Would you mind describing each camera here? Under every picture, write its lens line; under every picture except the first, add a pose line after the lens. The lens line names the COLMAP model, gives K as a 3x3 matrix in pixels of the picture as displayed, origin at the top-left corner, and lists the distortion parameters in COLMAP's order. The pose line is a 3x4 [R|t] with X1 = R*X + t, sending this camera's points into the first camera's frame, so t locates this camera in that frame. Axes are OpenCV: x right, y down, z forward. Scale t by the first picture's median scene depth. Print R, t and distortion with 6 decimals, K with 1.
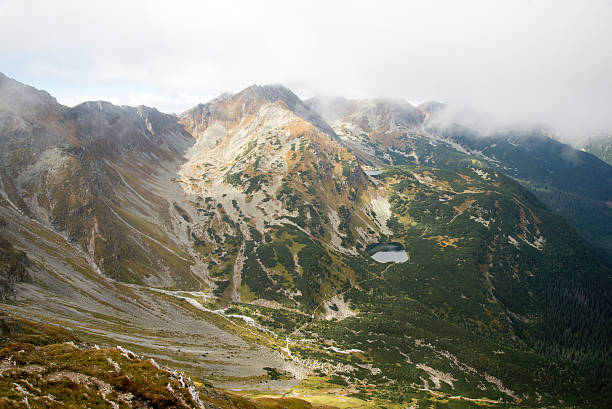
lens RADIAL K [[418.1, 0, 306.0], [0, 418.1, 204.5], [0, 0, 1]] dist [-0.083362, 0.044040]
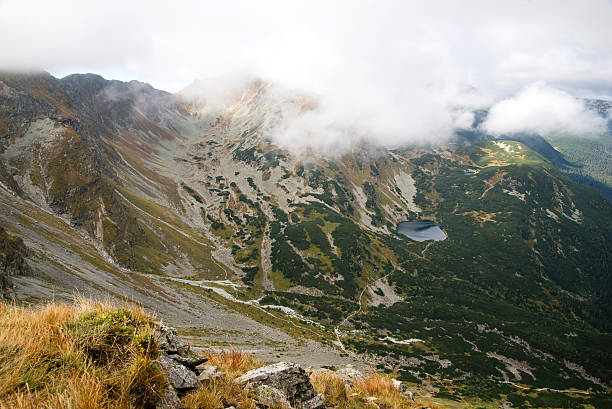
lens RADIAL K [[418.1, 0, 306.0], [0, 418.1, 204.5], [0, 0, 1]] dist [-0.083362, 0.044040]
pose [[0.998816, -0.028928, 0.039115, -0.113696], [0.027747, 0.999152, 0.030406, 0.029251], [-0.039962, -0.029284, 0.998772, 0.126467]]
